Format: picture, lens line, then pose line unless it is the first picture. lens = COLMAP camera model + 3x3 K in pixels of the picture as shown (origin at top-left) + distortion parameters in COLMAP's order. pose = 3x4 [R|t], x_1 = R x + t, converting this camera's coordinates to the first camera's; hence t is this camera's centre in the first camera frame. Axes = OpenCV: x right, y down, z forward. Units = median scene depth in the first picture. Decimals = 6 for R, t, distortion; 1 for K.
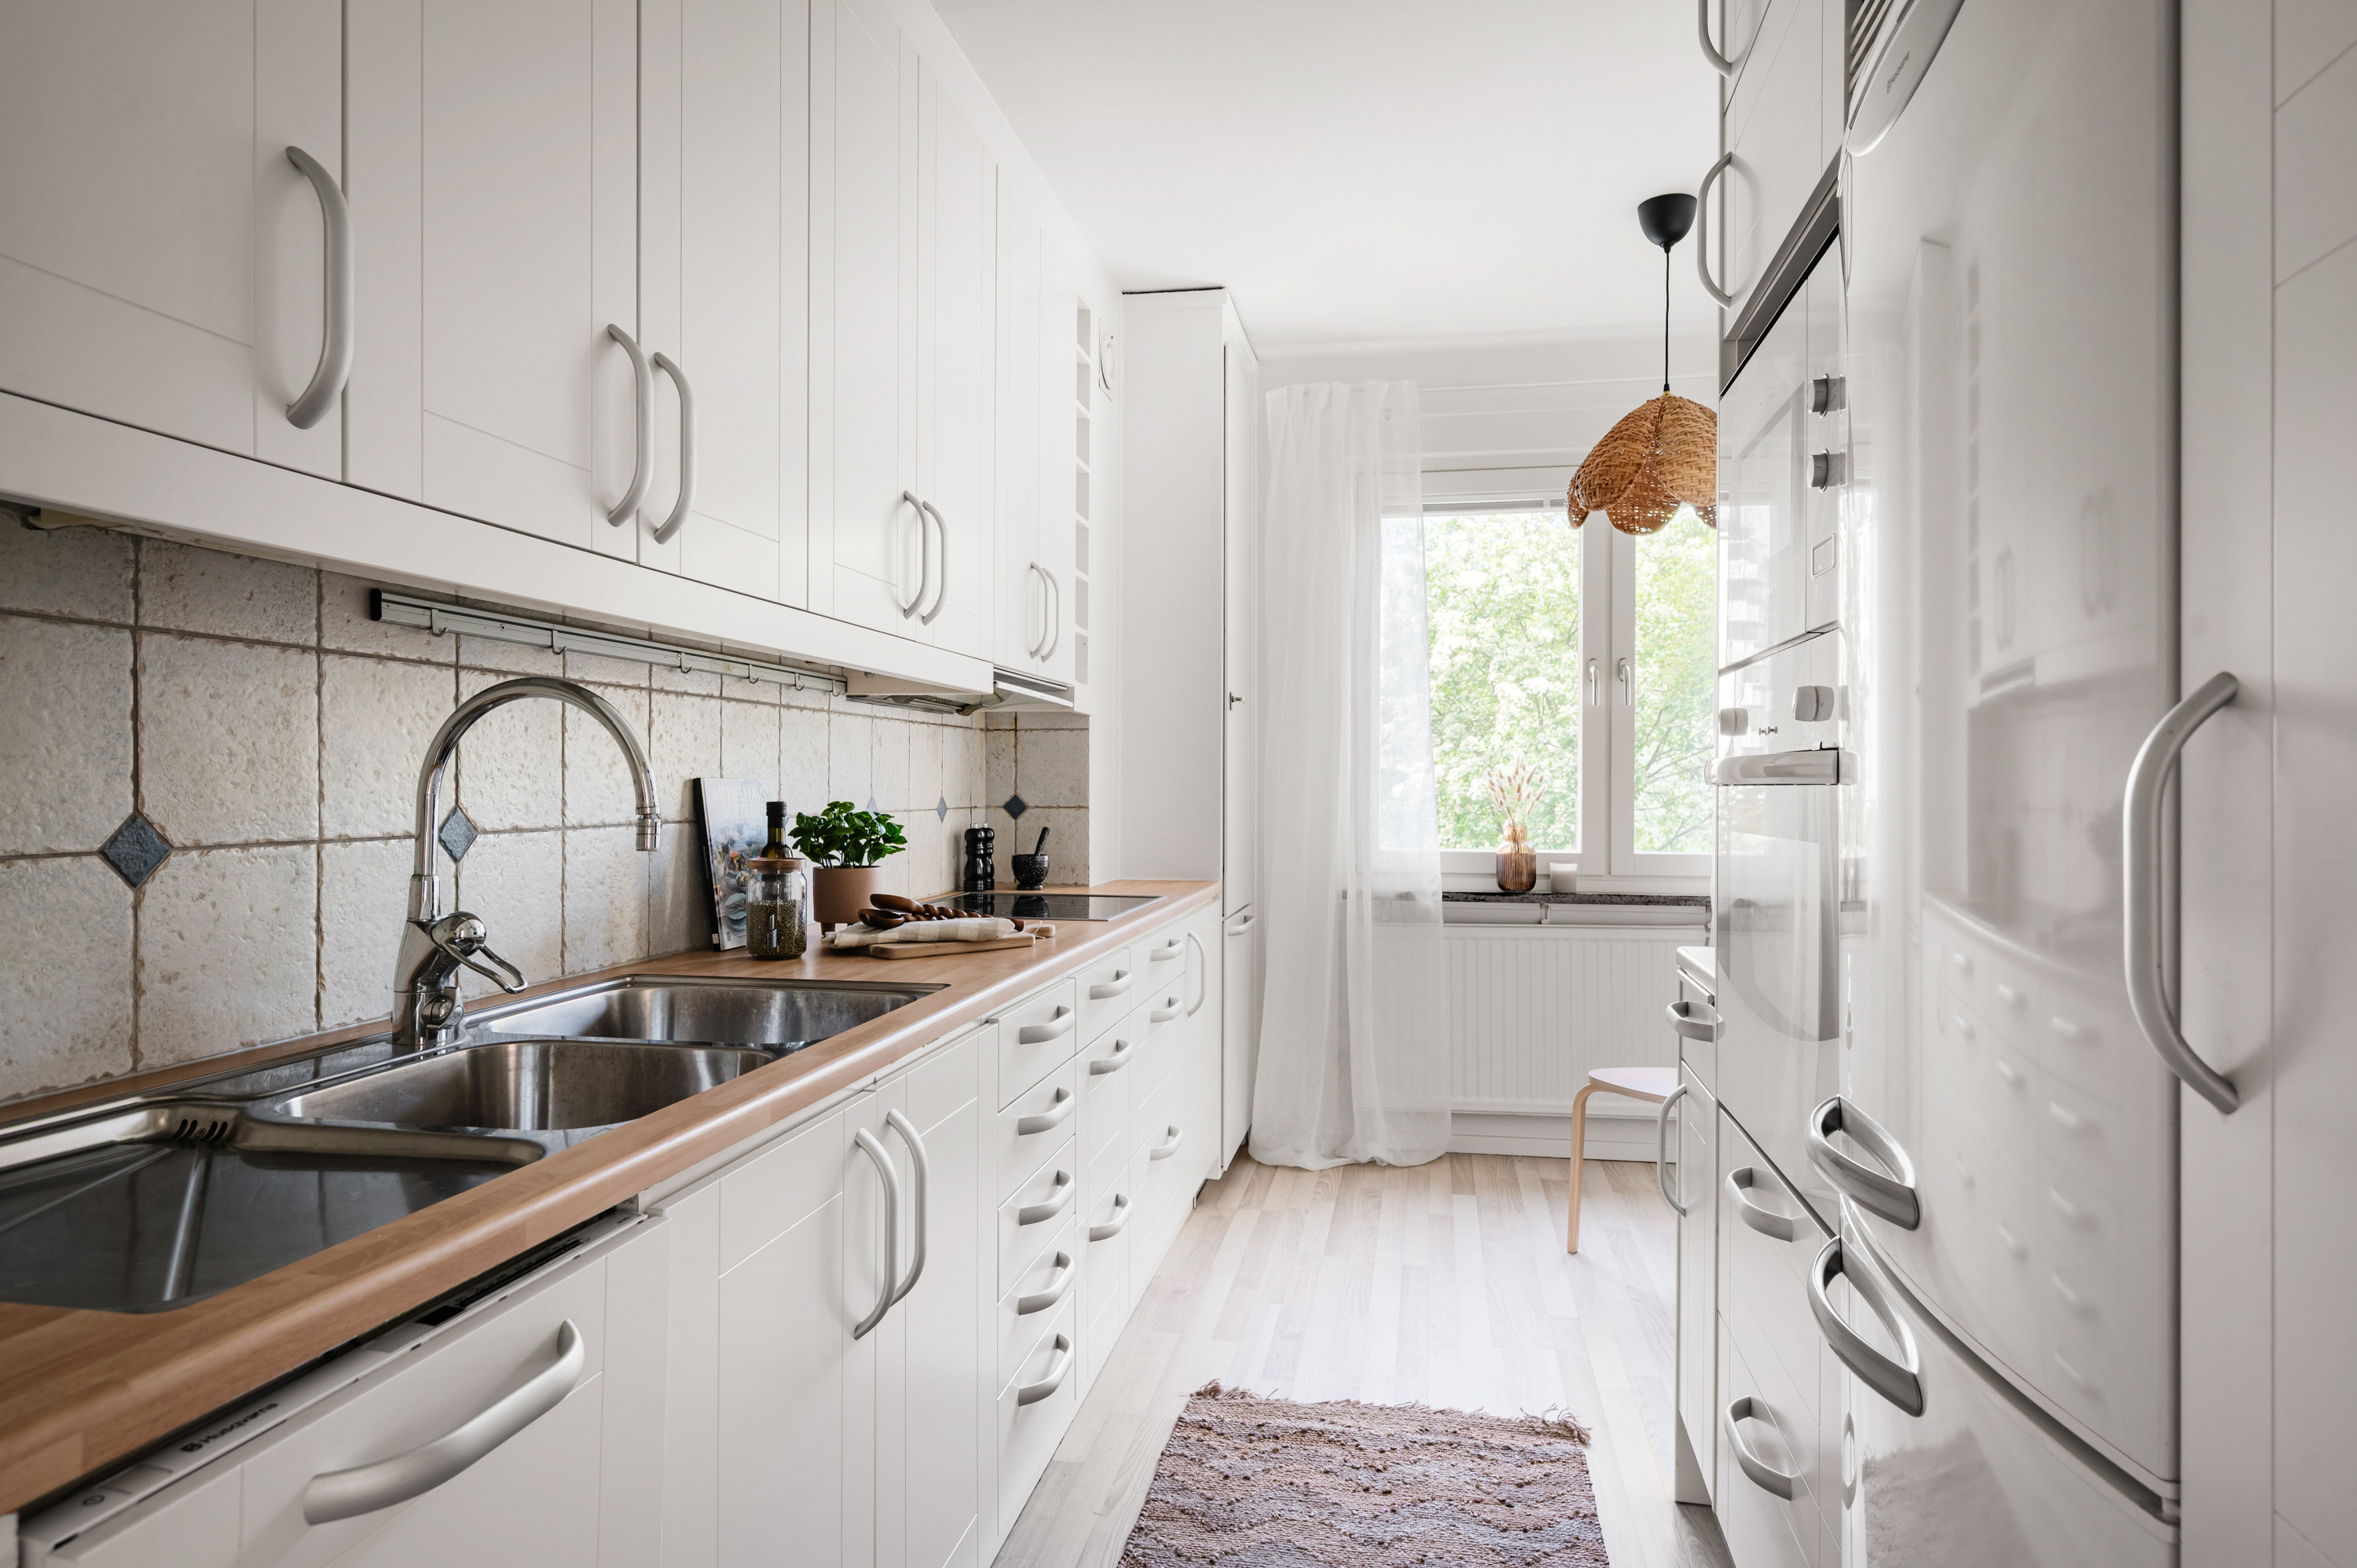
lens RADIAL K [[1390.2, 0, 1180.7], [0, 1390.2, 781.9], [0, 0, 1]] dist [-0.002208, 0.004884]
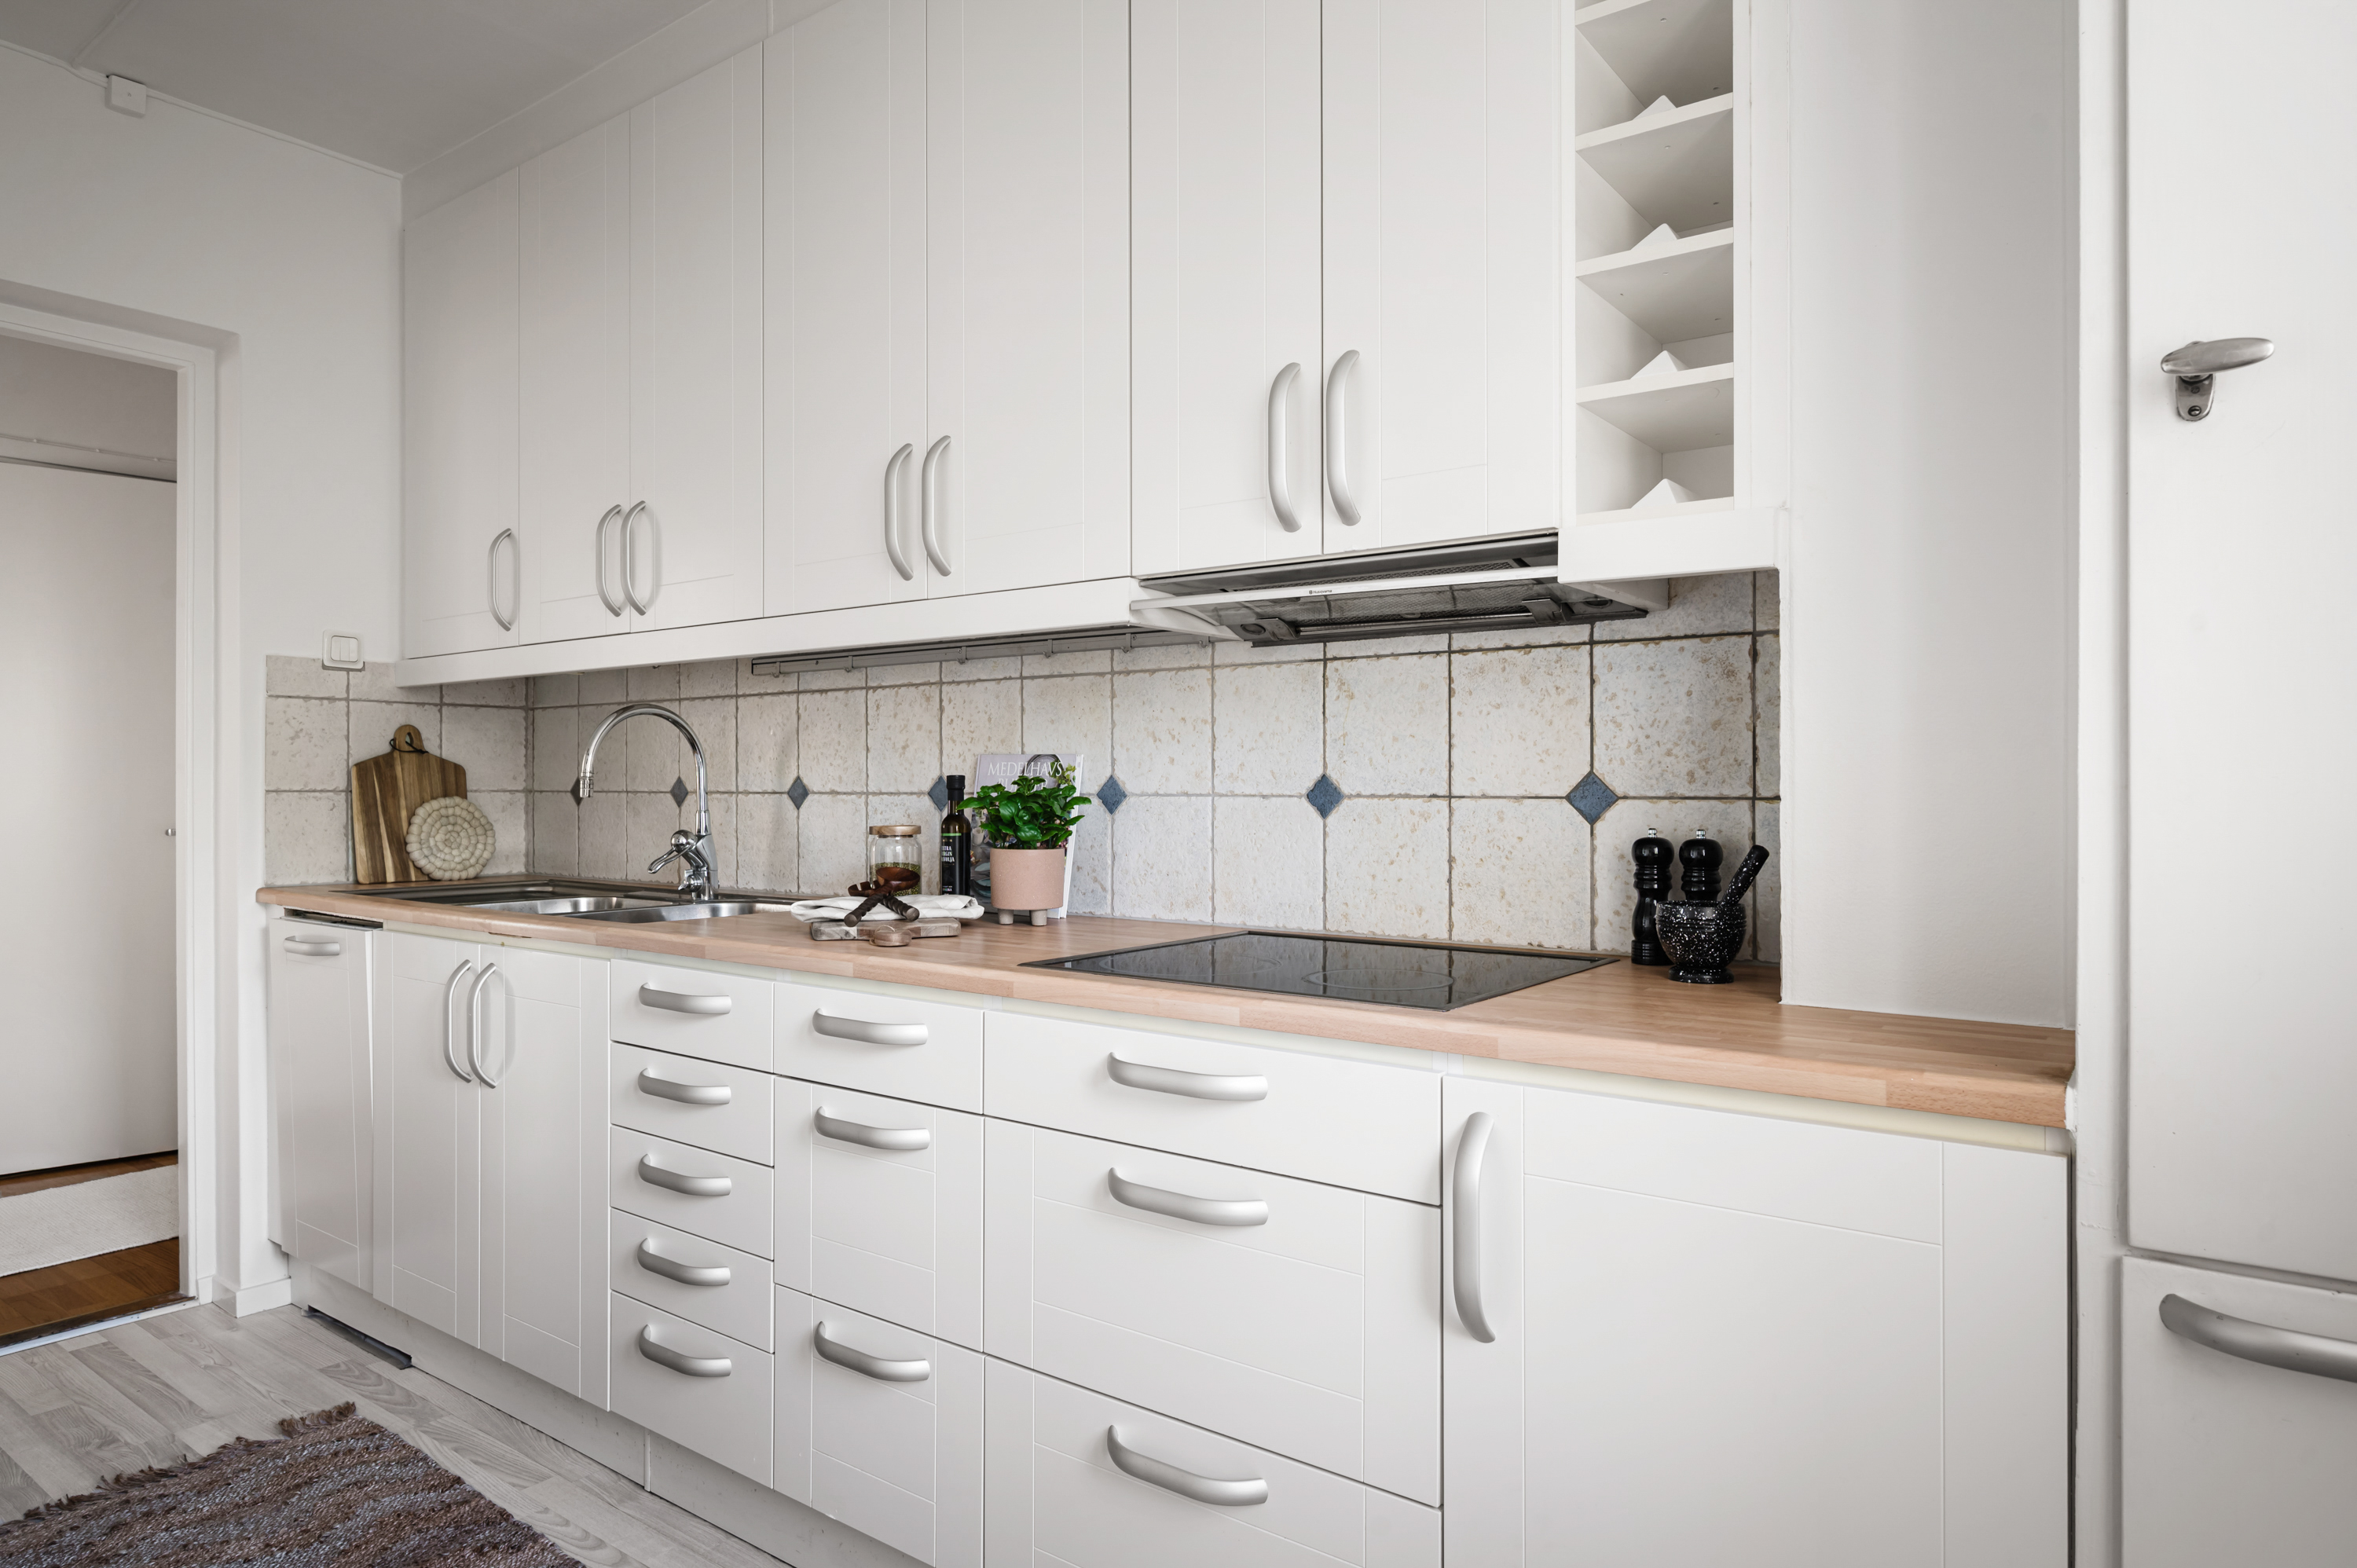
lens RADIAL K [[1390.2, 0, 1174.1], [0, 1390.2, 778.5], [0, 0, 1]] dist [-0.002208, 0.004884]
pose [[-0.451339, -0.009613, -0.892301, 0.506774], [-0.003059, 0.999953, -0.009225, 0.022749], [0.892347, -0.001434, -0.451347, 1.442861]]
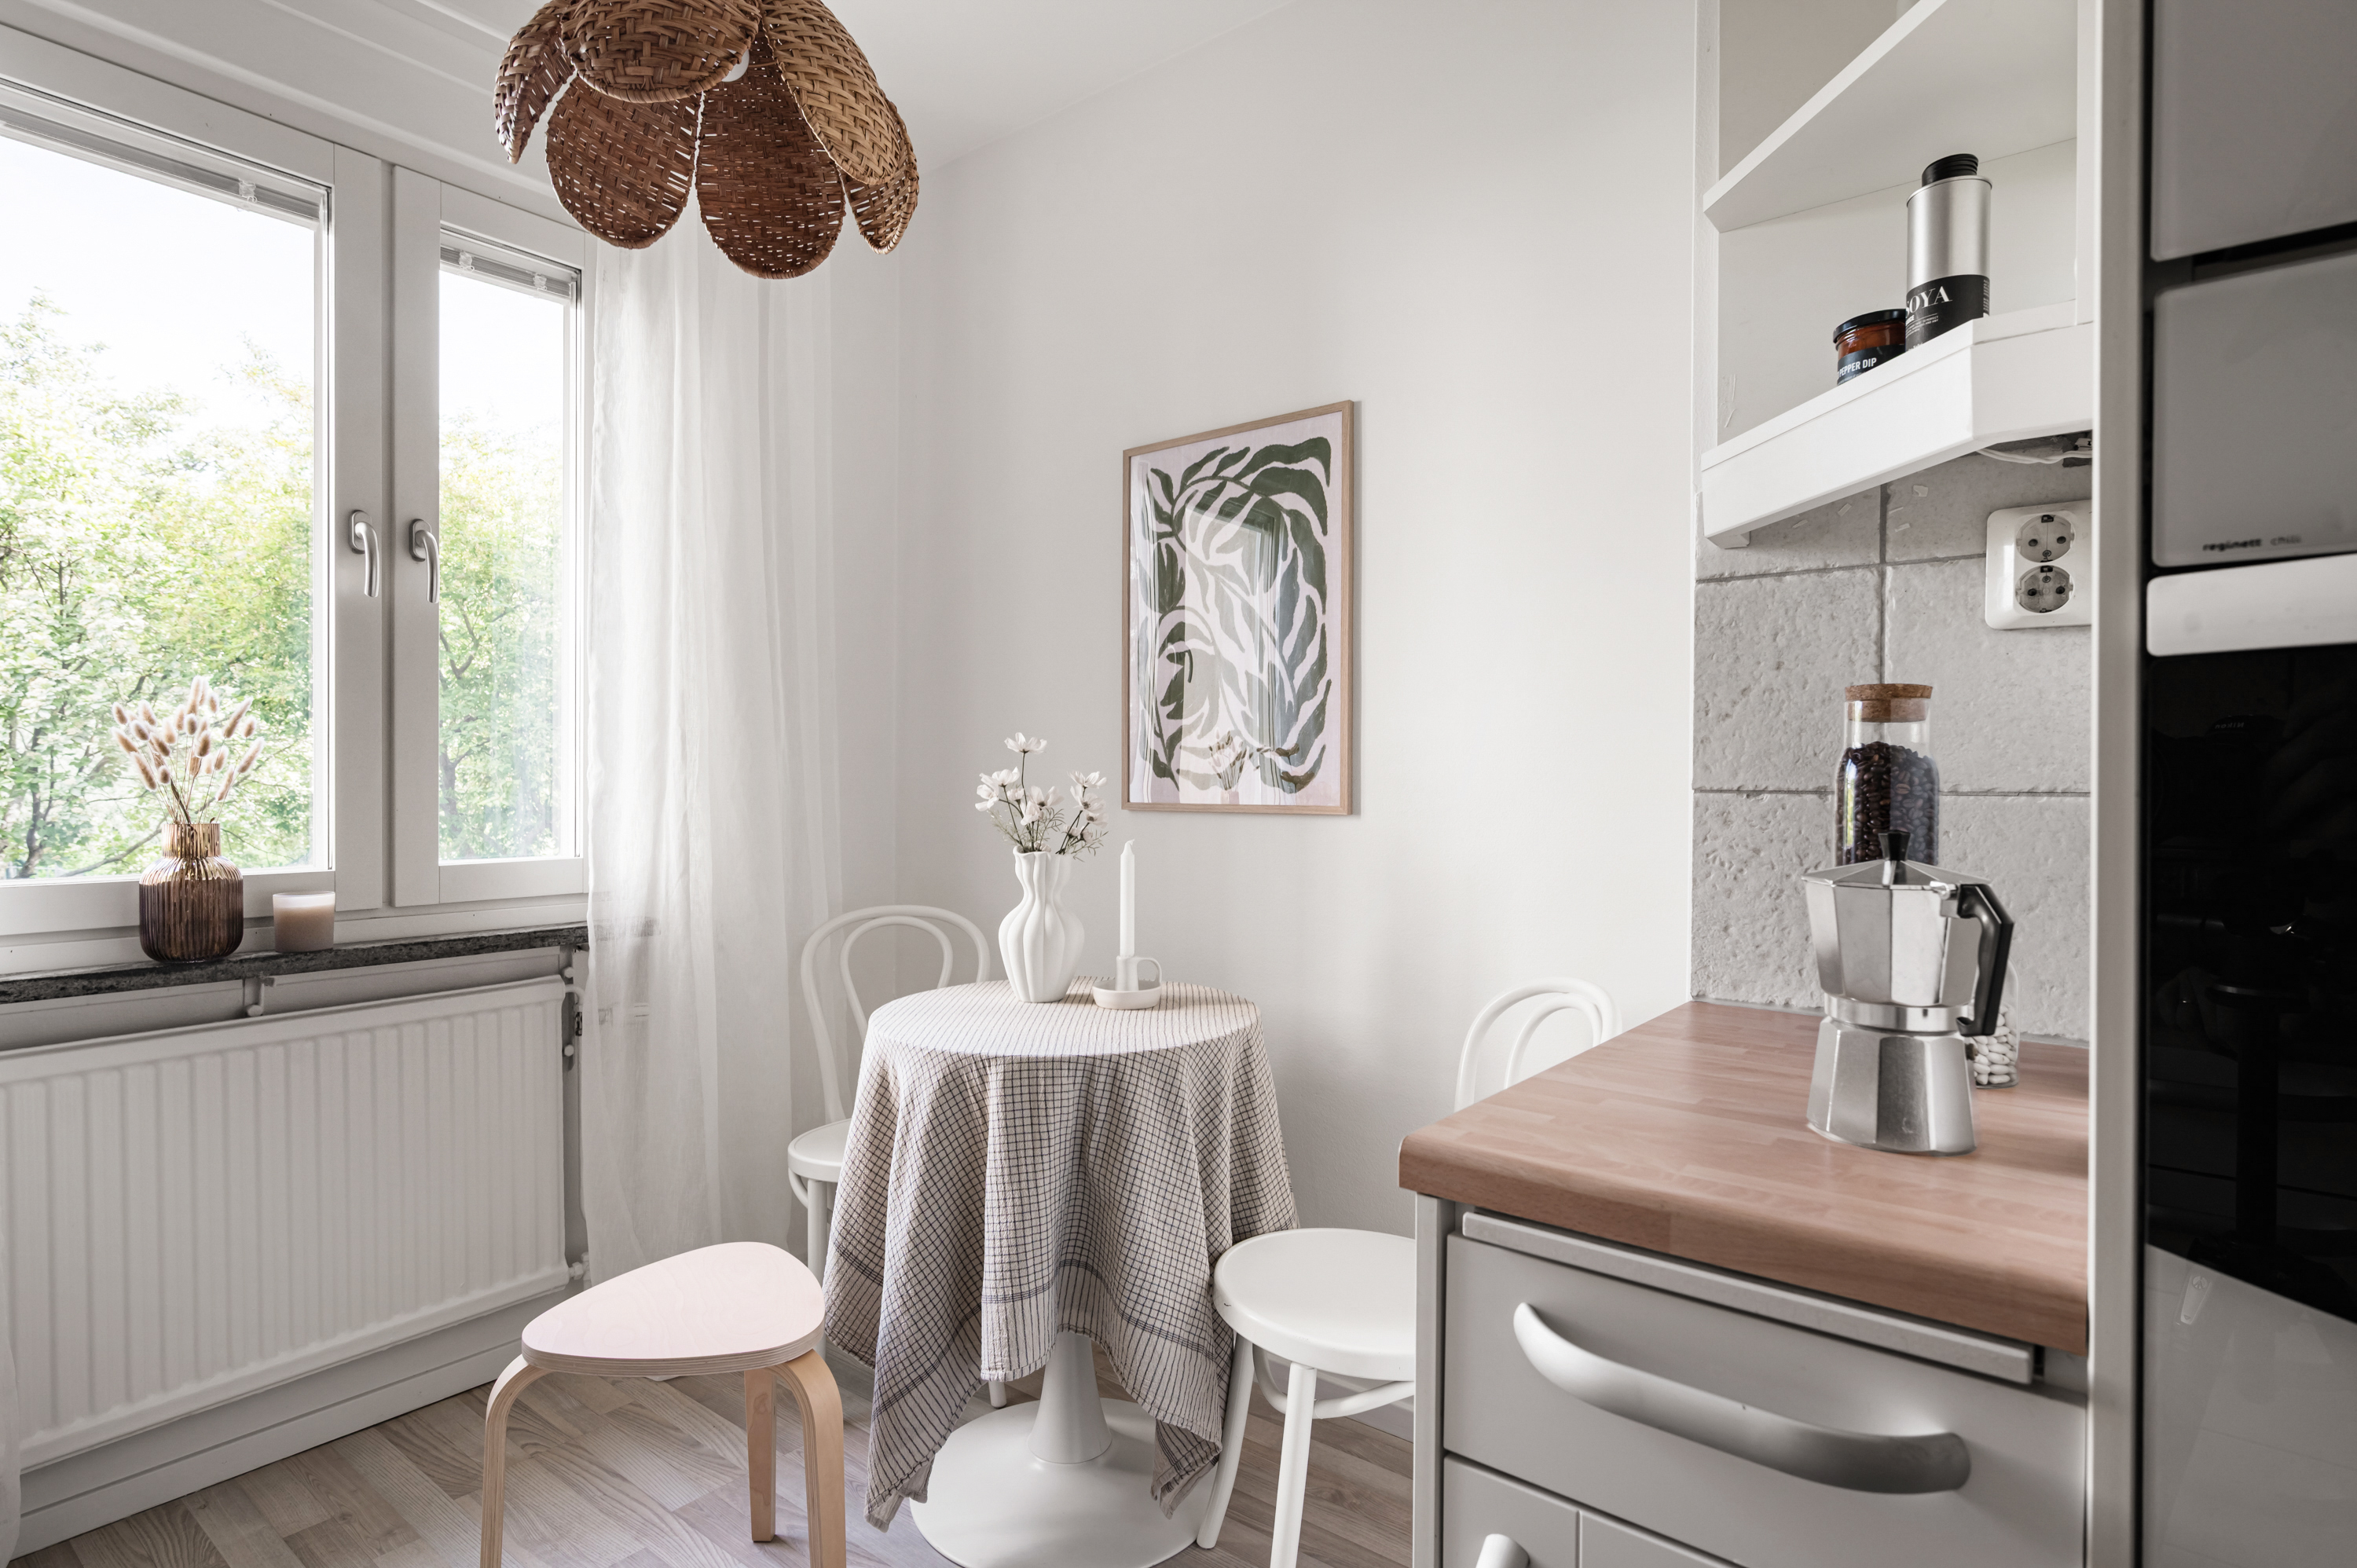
lens RADIAL K [[1213.9, 0, 1184.7], [0, 1213.9, 783.5], [0, 0, 1]] dist [-0.006205, 0.000038]
pose [[0.470049, -0.004201, 0.882630, 0.054152], [-0.004158, 0.999967, 0.006974, 0.022601], [-0.882630, -0.006948, 0.470016, 0.848905]]
